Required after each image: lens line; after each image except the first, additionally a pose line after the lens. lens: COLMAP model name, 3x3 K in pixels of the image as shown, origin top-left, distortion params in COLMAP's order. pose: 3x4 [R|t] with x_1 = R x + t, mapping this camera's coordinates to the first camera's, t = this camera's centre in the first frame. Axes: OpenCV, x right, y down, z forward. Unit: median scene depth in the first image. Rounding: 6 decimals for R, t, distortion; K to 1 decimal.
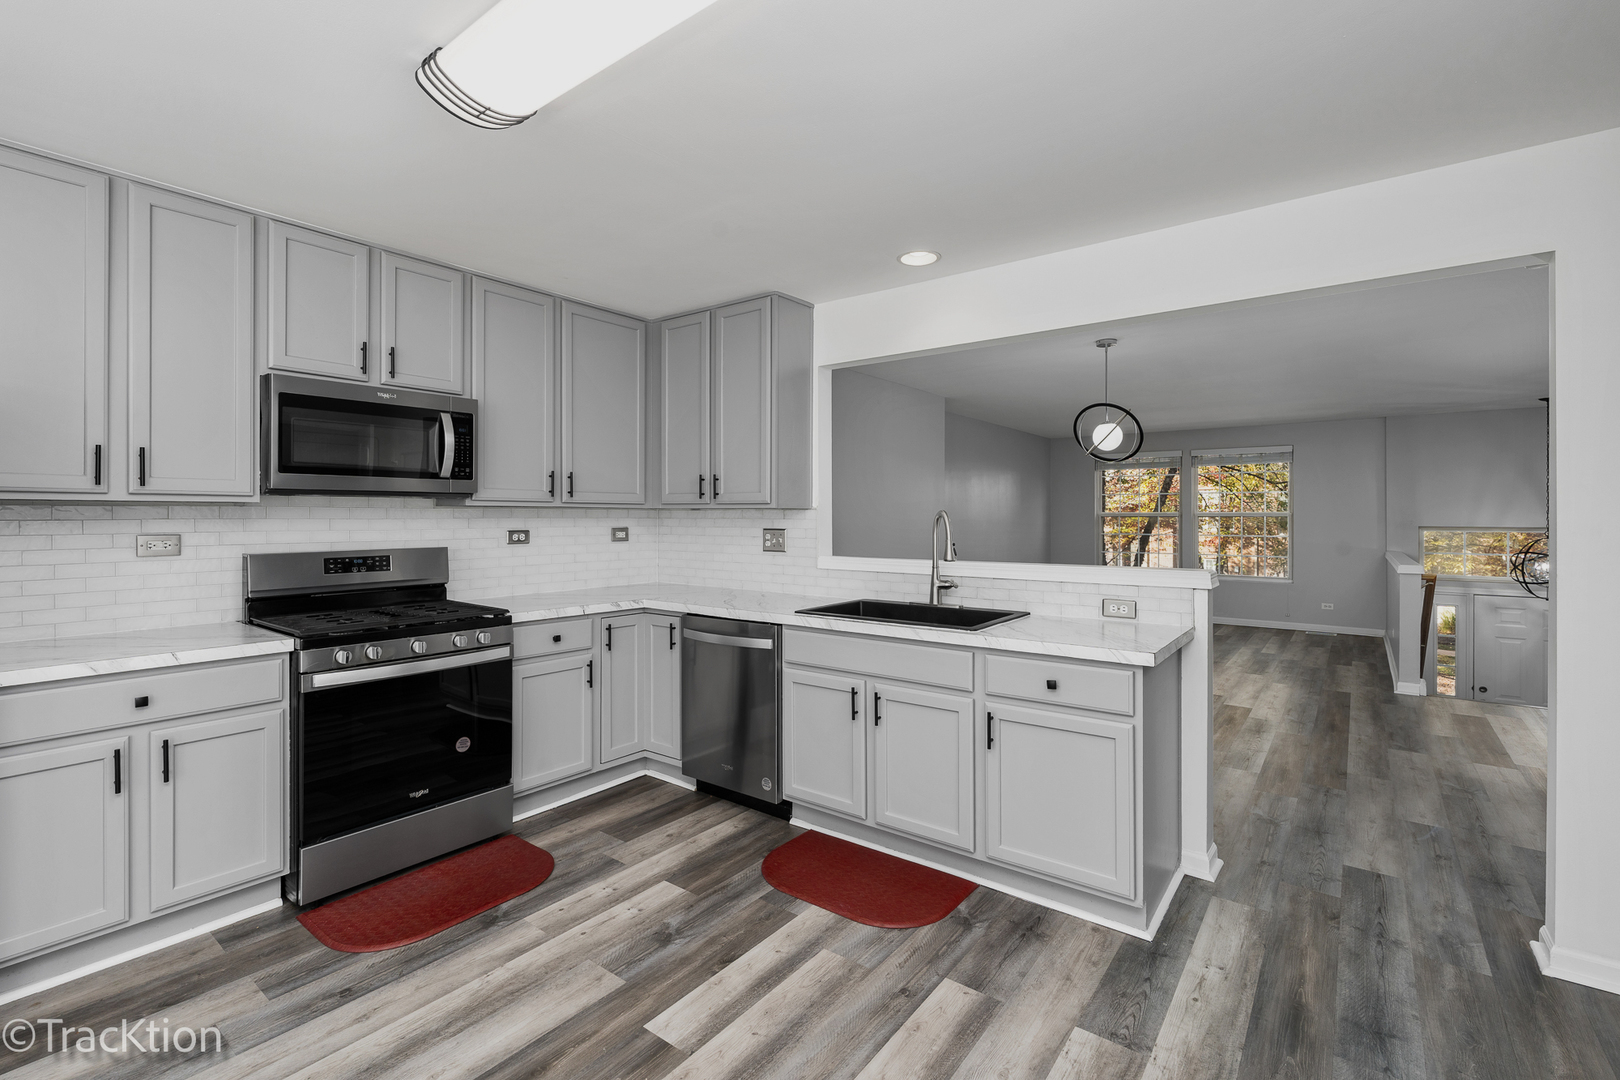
lens RADIAL K [[714.1, 0, 812.2], [0, 714.1, 516.9], [0, 0, 1]] dist [-0.002198, -0.000436]
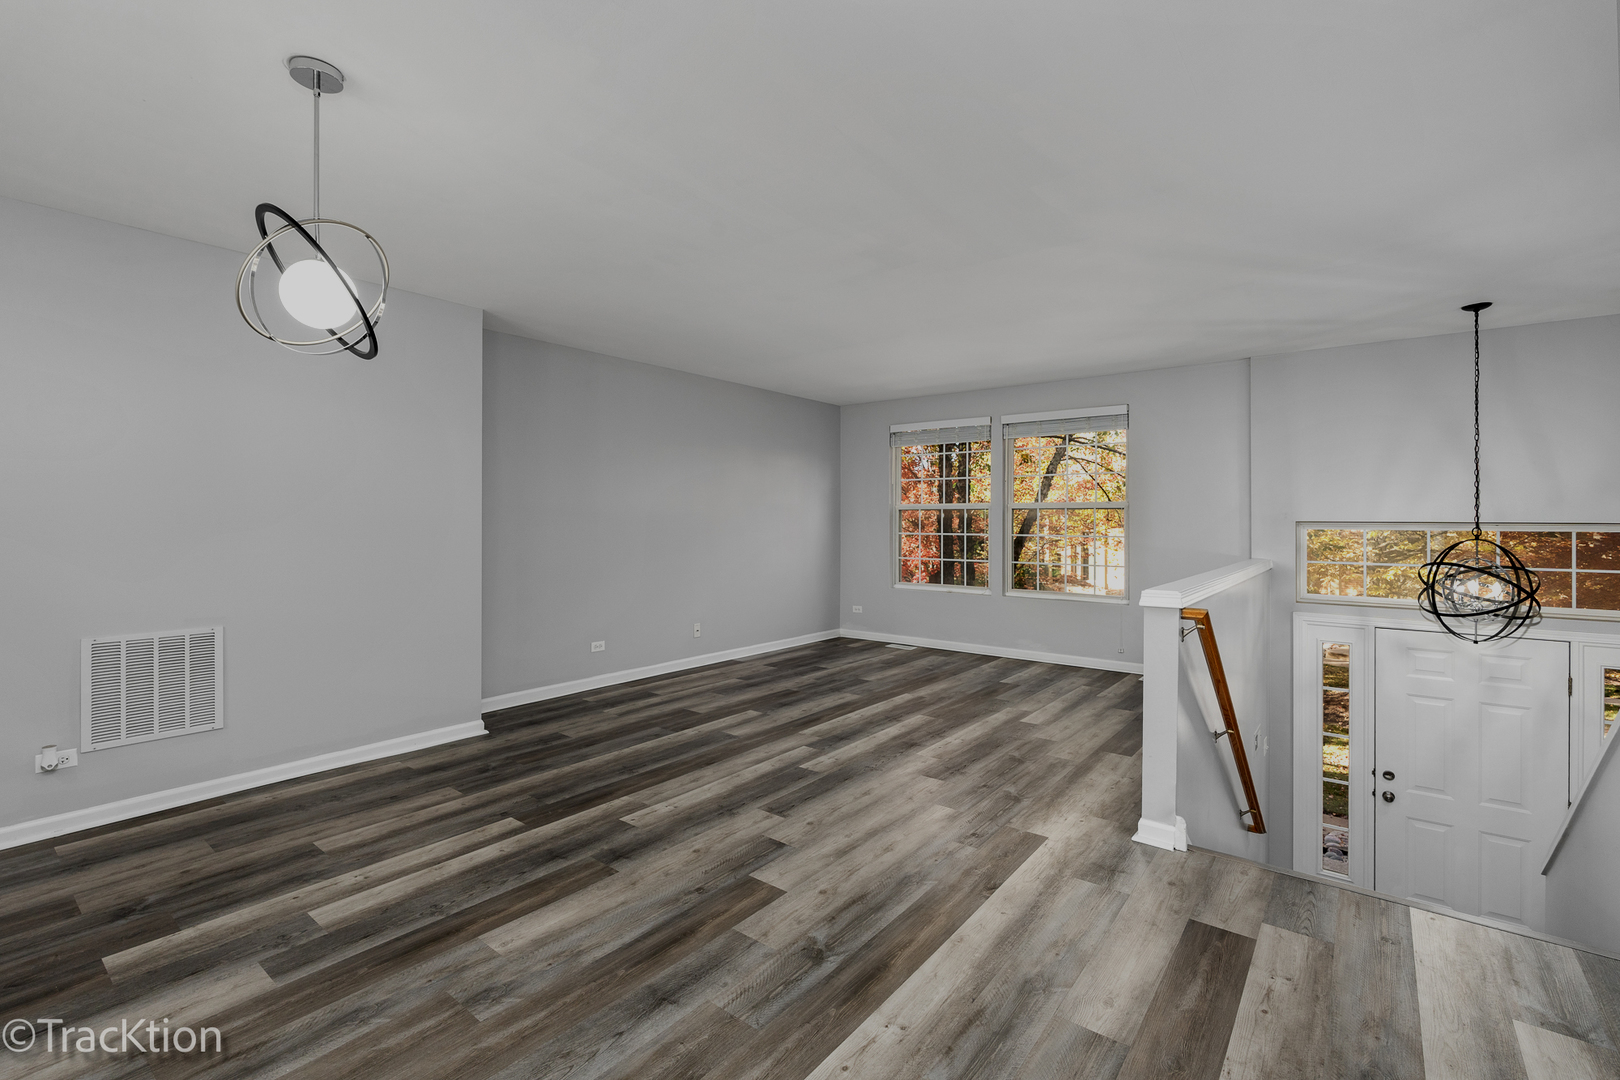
lens RADIAL K [[710.2, 0, 787.0], [0, 710.2, 509.9], [0, 0, 1]] dist [-0.009952, -0.000267]
pose [[0.999647, 0.002243, -0.026483, 1.307347], [-0.002382, 0.999984, -0.005223, 0.026344], [0.026471, 0.005284, 0.999636, 1.101348]]
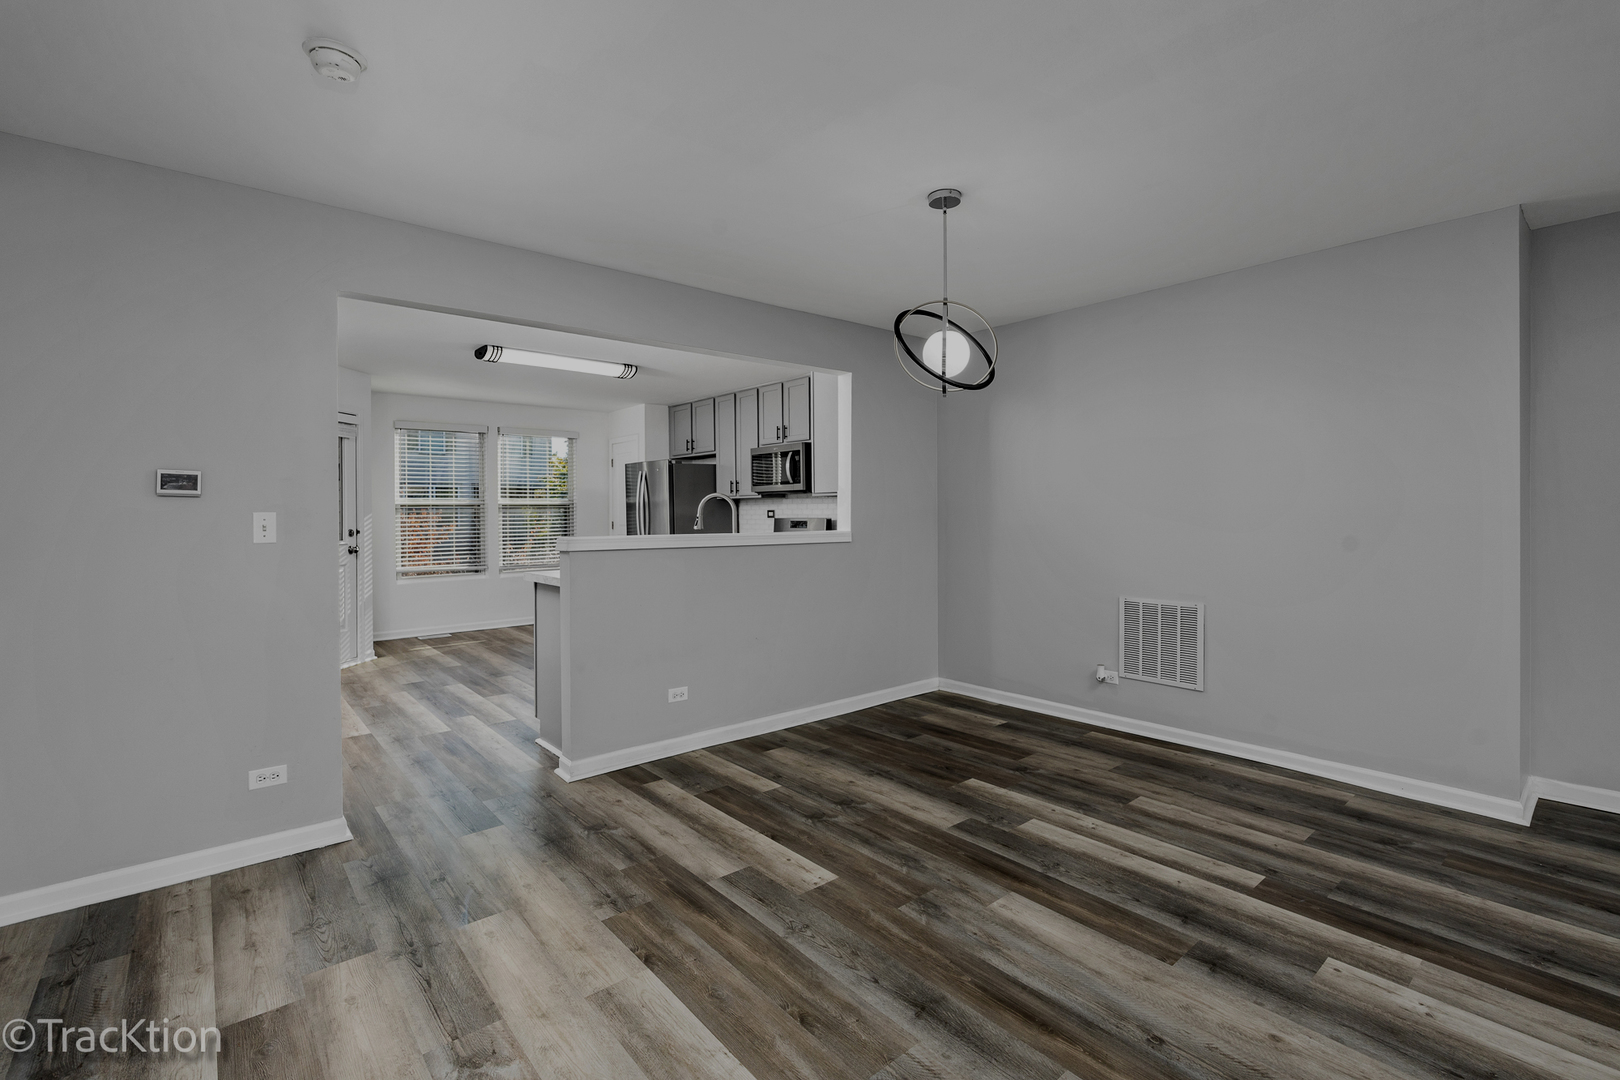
lens RADIAL K [[743.2, 0, 857.4], [0, 743.2, 518.8], [0, 0, 1]] dist [-0.012657, 0.000344]
pose [[-0.180553, 0.014377, -0.983460, 1.861127], [0.009925, 0.999869, 0.012795, 0.027170], [0.983515, -0.007451, -0.180672, 1.855762]]
